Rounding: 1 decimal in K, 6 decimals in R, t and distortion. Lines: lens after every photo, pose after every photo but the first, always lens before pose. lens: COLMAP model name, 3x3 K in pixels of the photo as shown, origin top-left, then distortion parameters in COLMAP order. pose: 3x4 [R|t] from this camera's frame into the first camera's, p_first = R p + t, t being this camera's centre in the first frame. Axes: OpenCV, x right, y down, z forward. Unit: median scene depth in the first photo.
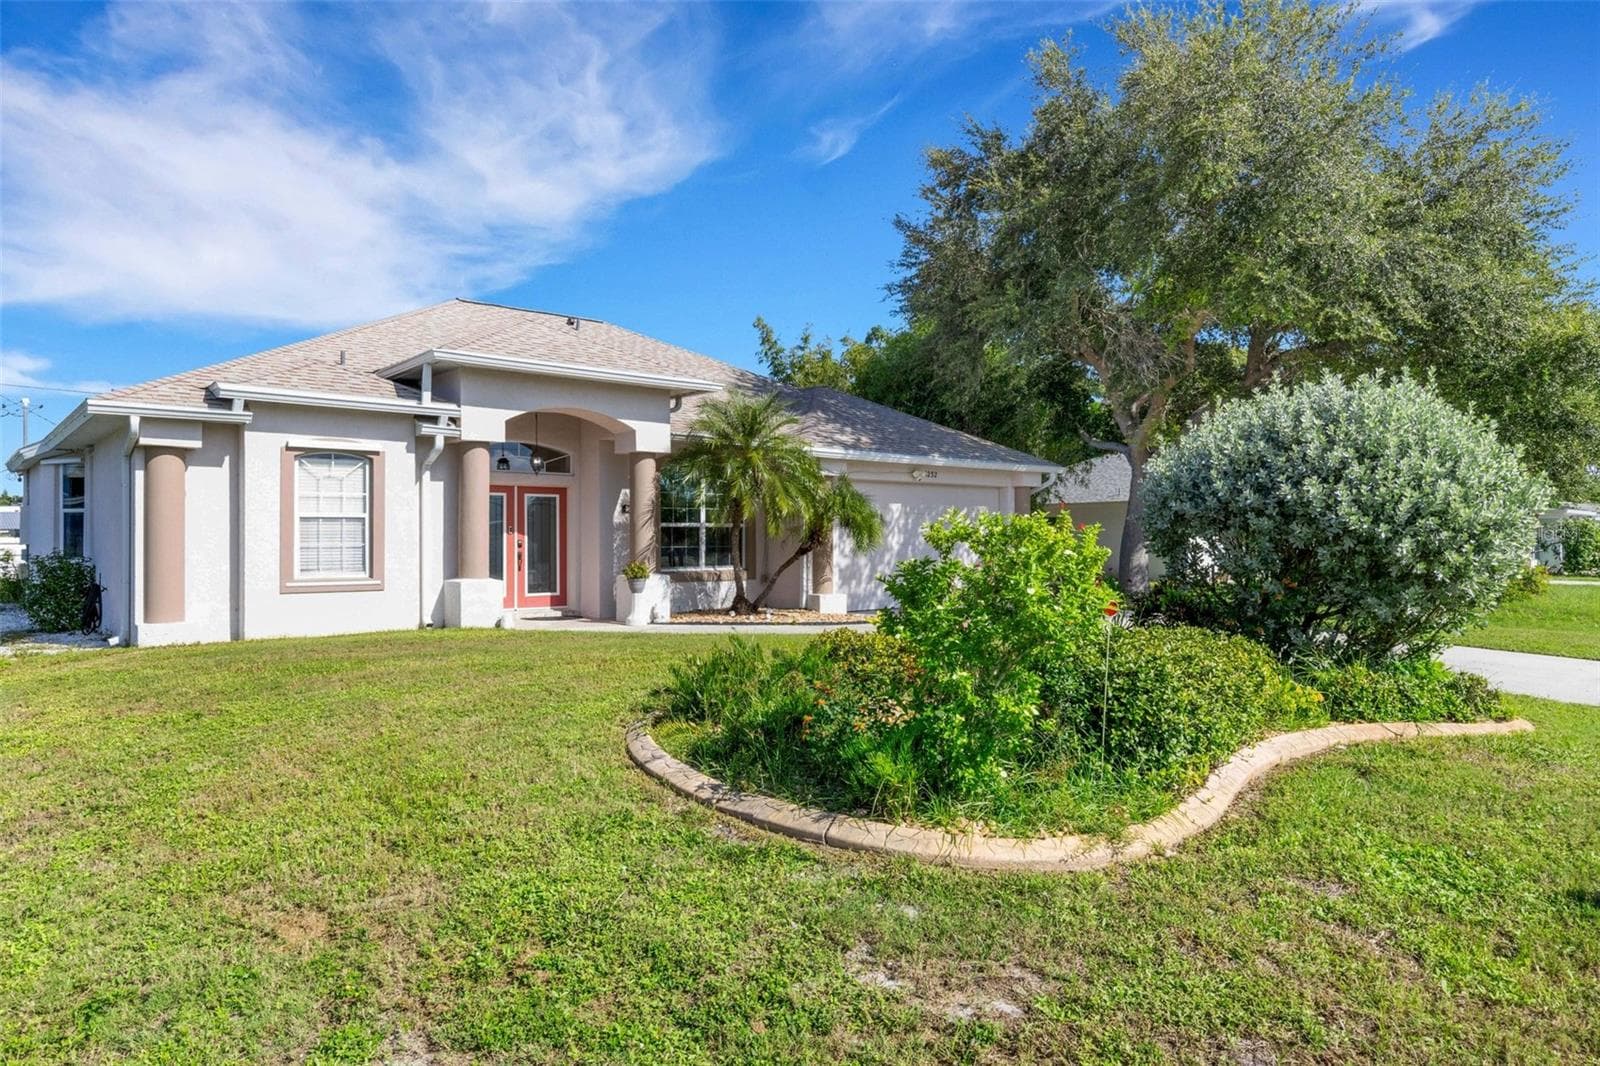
lens RADIAL K [[1017.2, 0, 805.4], [0, 1017.2, 529.1], [0, 0, 1]] dist [-0.001777, -0.000979]
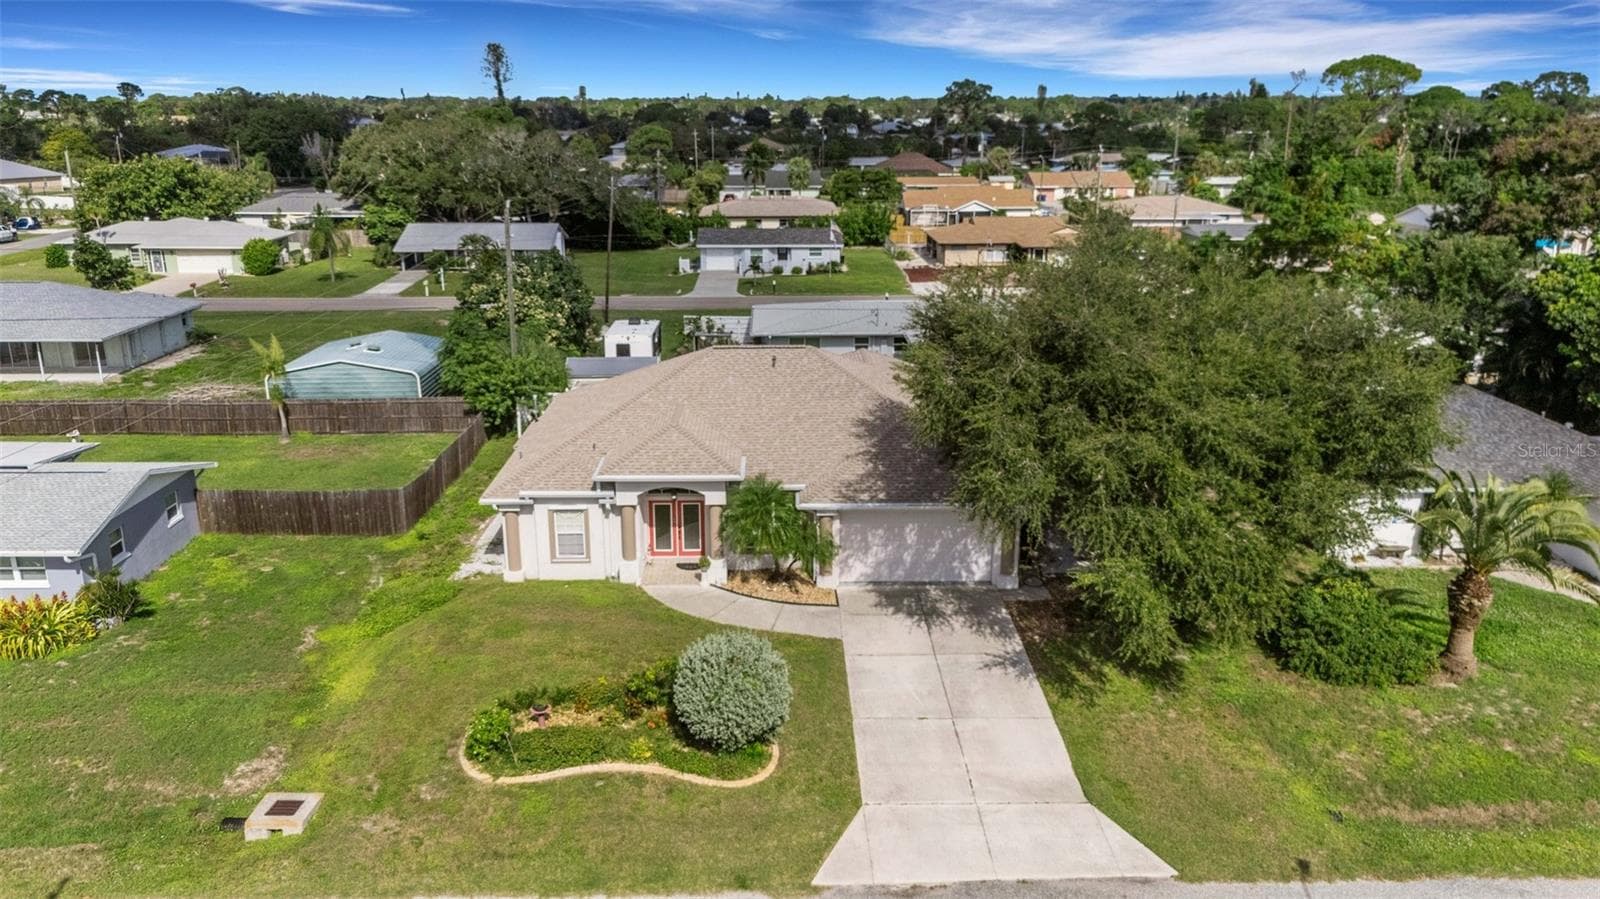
lens RADIAL K [[1188.9, 0, 795.8], [0, 1188.9, 452.7], [0, 0, 1]] dist [0.041774, 0.001844]
pose [[0.773356, 0.183134, -0.606945, 1.392943], [0.004979, 0.955585, 0.294674, -0.875338], [0.633952, -0.230910, 0.738096, -0.604130]]
